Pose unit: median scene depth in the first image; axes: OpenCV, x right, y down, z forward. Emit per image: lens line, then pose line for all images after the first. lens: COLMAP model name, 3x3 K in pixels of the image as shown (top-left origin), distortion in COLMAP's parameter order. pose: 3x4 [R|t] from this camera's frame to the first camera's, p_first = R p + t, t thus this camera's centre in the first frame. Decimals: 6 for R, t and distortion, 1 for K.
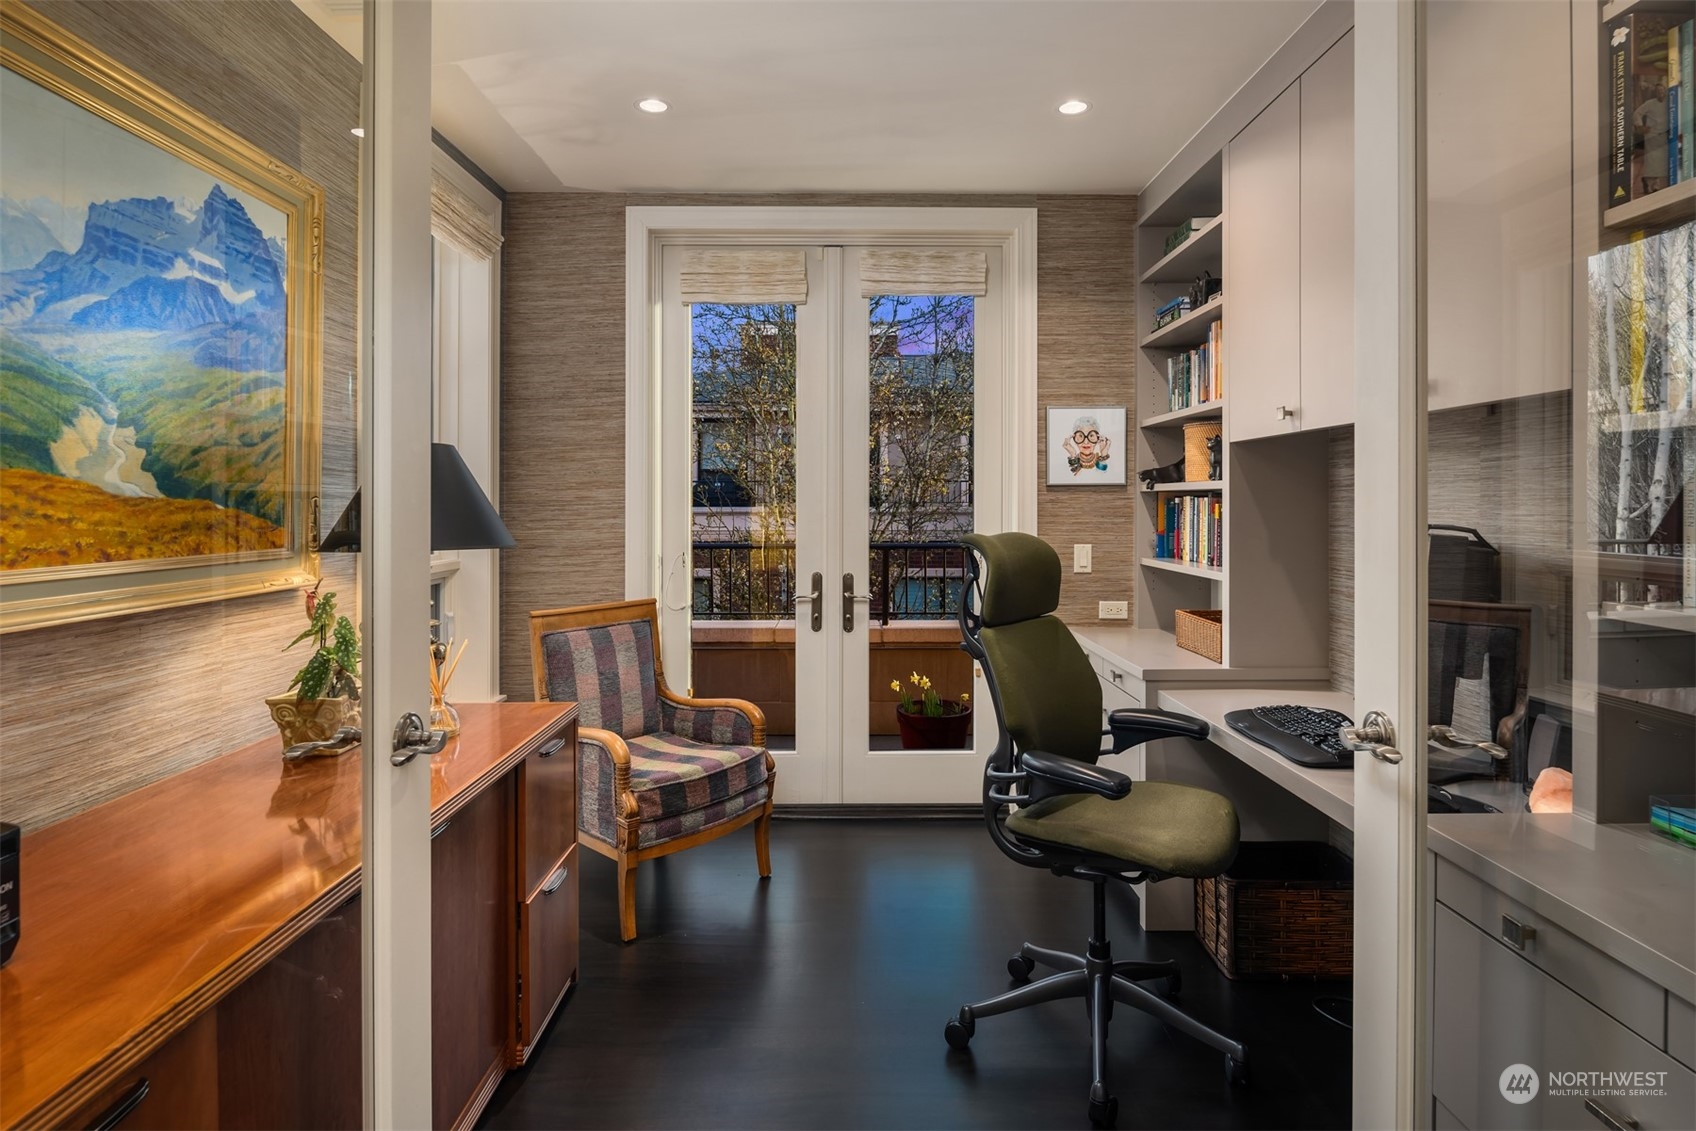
lens RADIAL K [[928.6, 0, 838.6], [0, 928.6, 508.8], [0, 0, 1]] dist [0.002282, -0.007580]
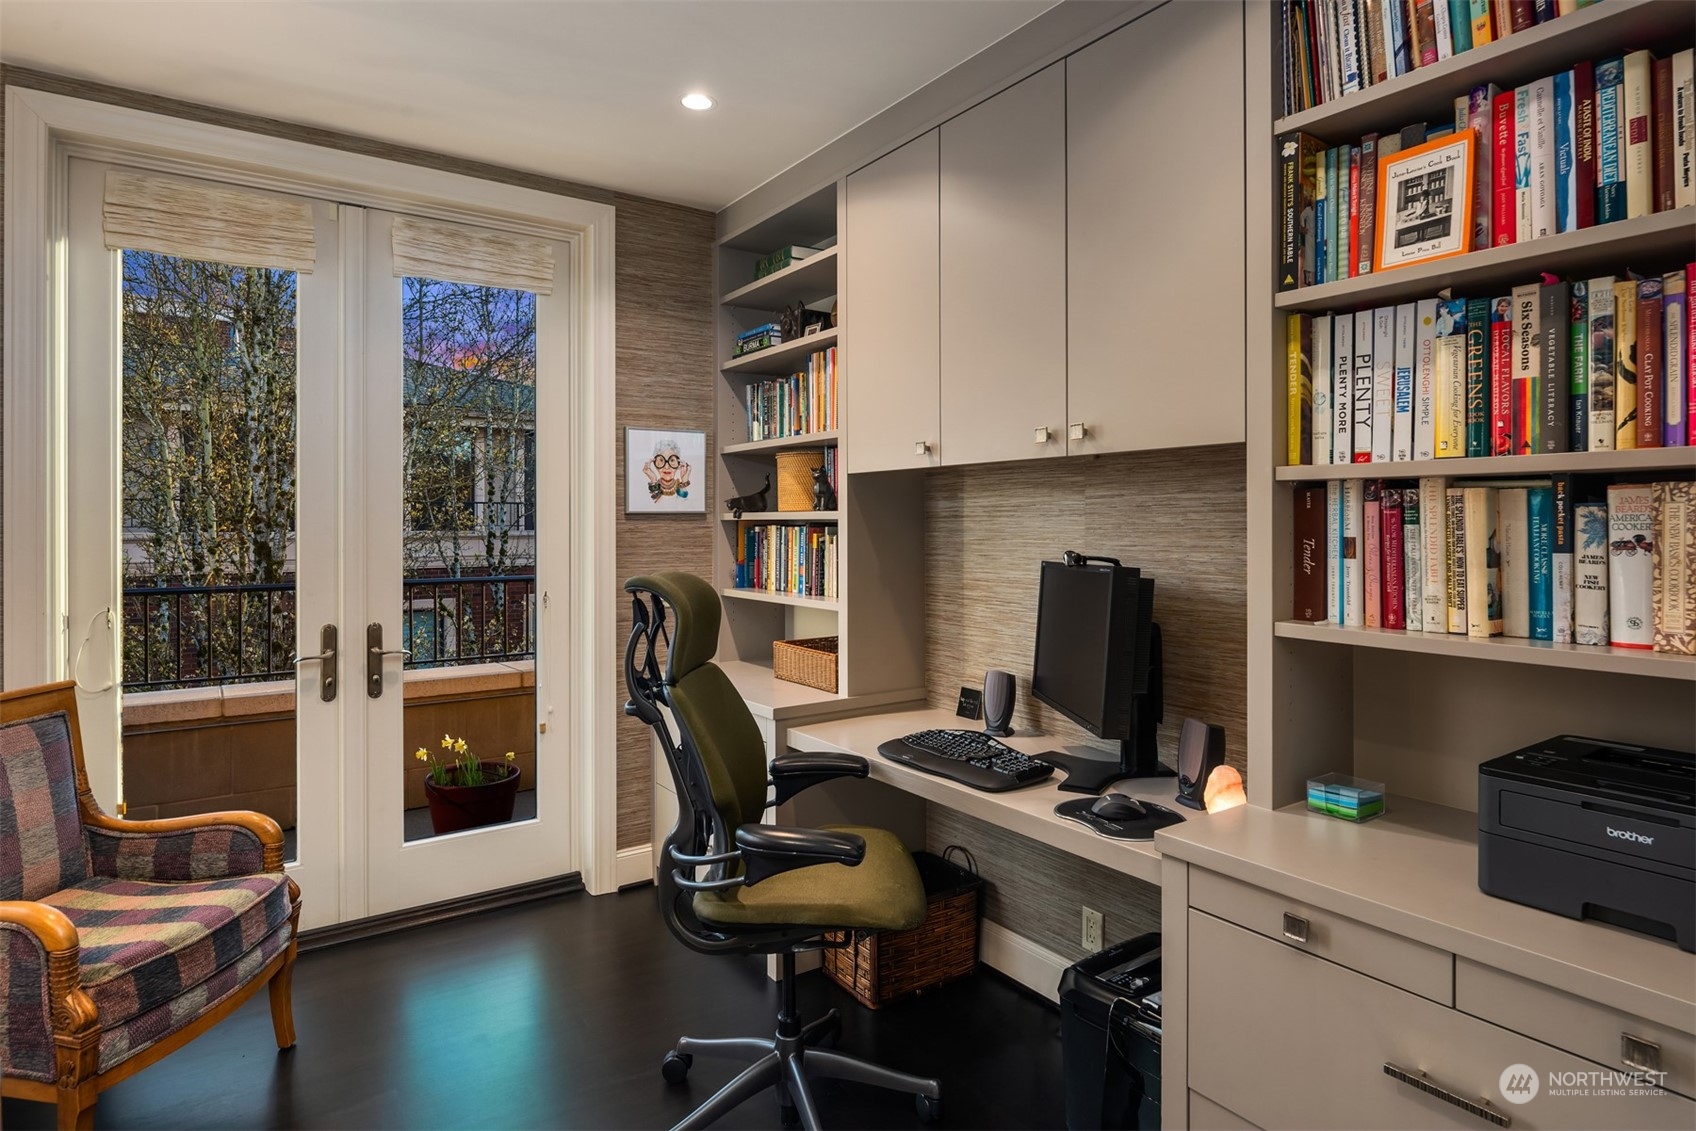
lens RADIAL K [[928.6, 0, 847.4], [0, 928.6, 526.1], [0, 0, 1]] dist [0.002282, -0.007580]
pose [[0.820430, -0.003396, 0.571737, -0.133462], [0.006052, 0.999978, -0.002745, -0.010101], [-0.571715, 0.005713, 0.820433, 0.146798]]
